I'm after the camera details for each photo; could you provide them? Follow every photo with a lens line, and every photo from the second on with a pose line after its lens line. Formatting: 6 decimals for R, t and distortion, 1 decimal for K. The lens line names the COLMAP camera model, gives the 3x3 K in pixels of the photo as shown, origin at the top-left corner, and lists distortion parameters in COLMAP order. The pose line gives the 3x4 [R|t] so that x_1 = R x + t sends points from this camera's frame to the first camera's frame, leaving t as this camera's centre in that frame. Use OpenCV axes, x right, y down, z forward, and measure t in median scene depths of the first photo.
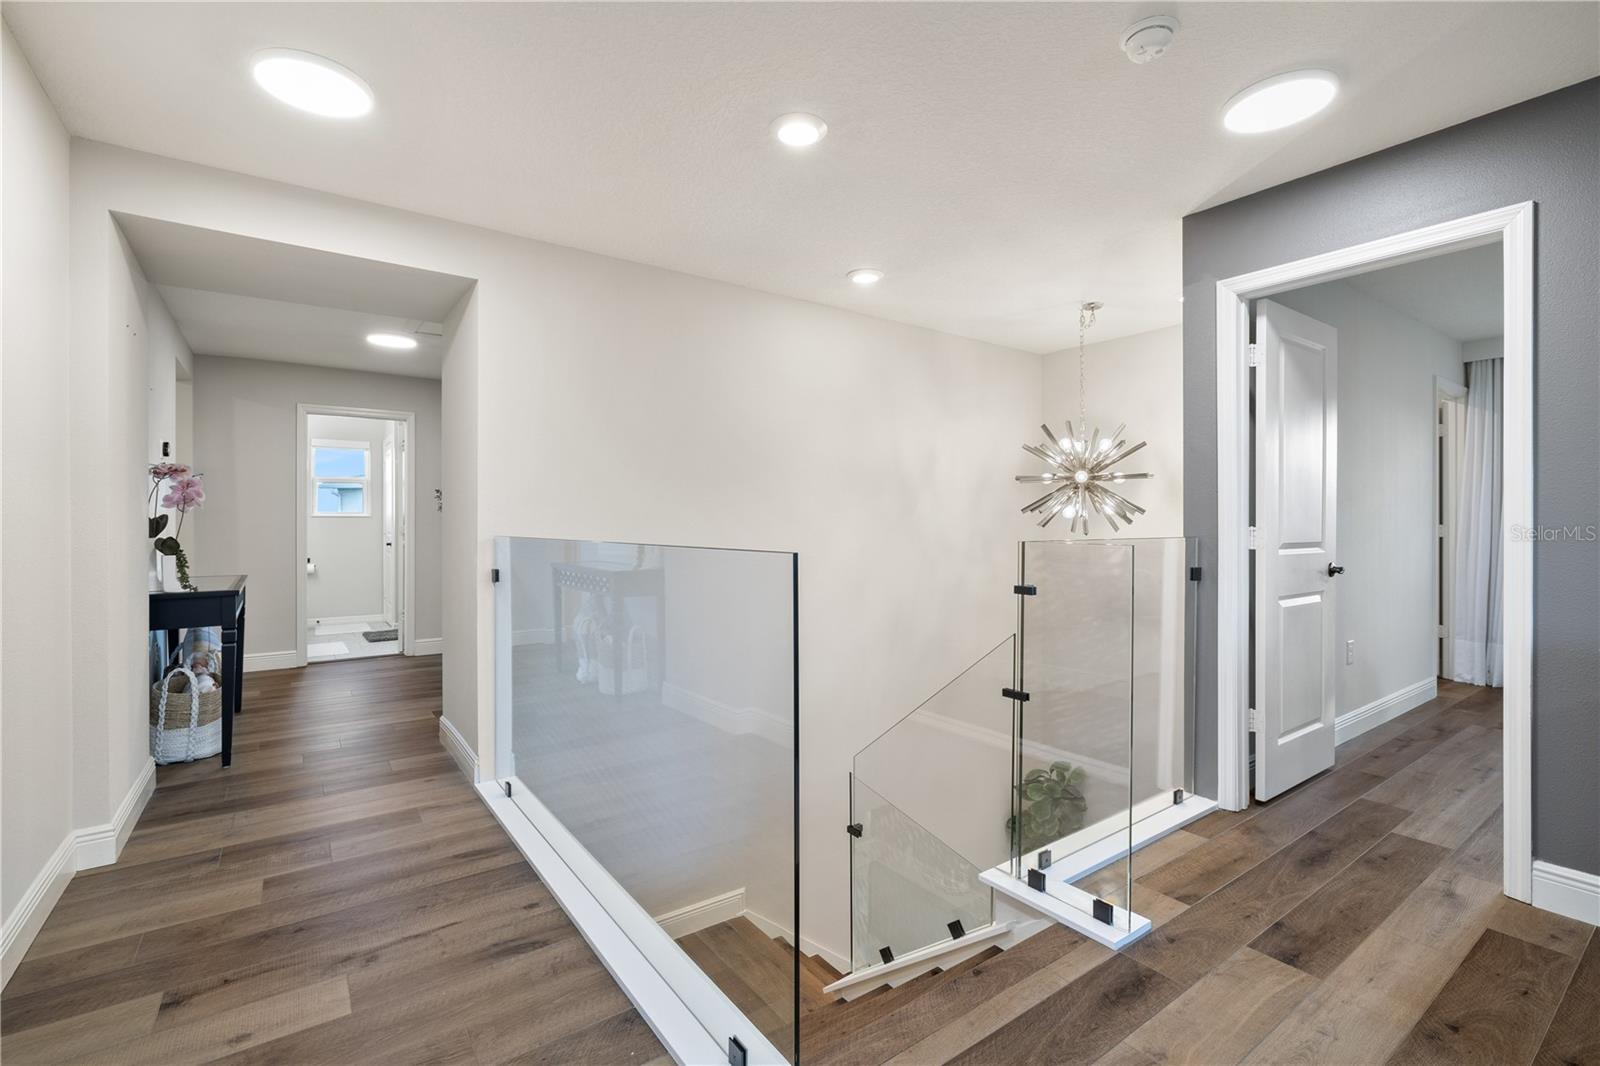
lens RADIAL K [[716.6, 0, 799.5], [0, 716.6, 529.1], [0, 0, 1]] dist [-0.002048, -0.000137]
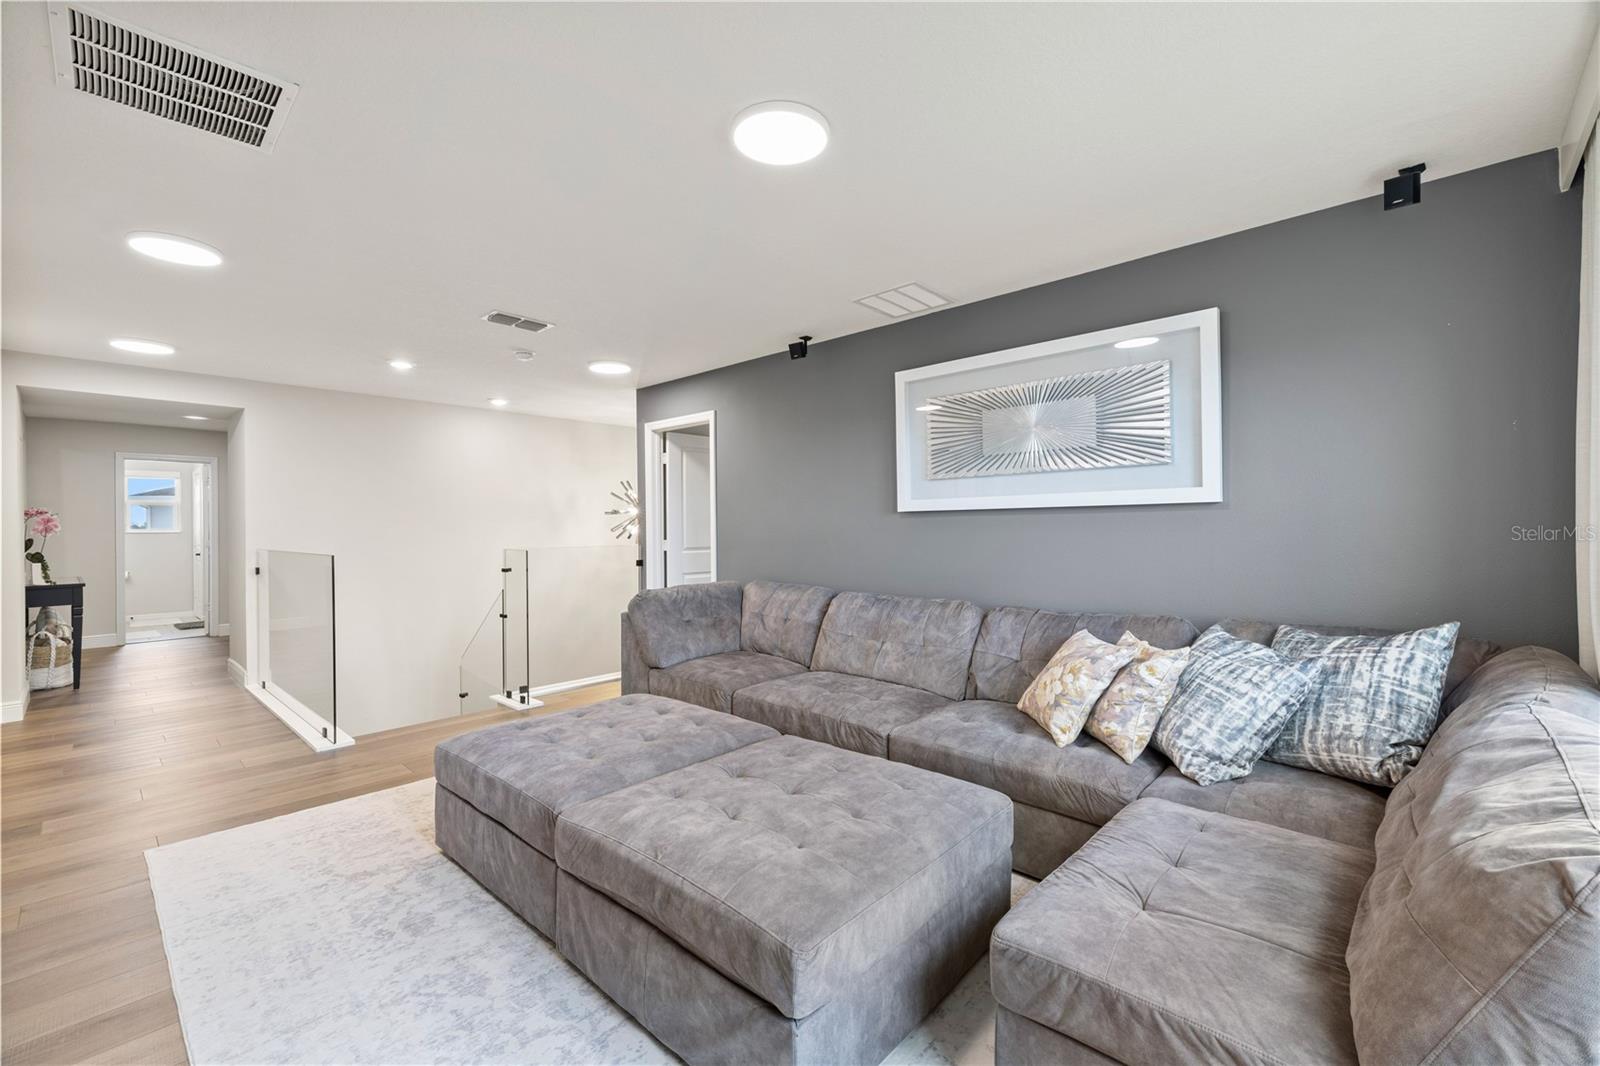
lens RADIAL K [[674.4, 0, 802.3], [0, 674.4, 533.0], [0, 0, 1]] dist [-0.001341, 0.001009]
pose [[0.979921, -0.008587, 0.199203, 0.551802], [0.008975, 0.999959, -0.001044, -0.015673], [-0.199186, 0.002811, 0.979958, -0.888894]]
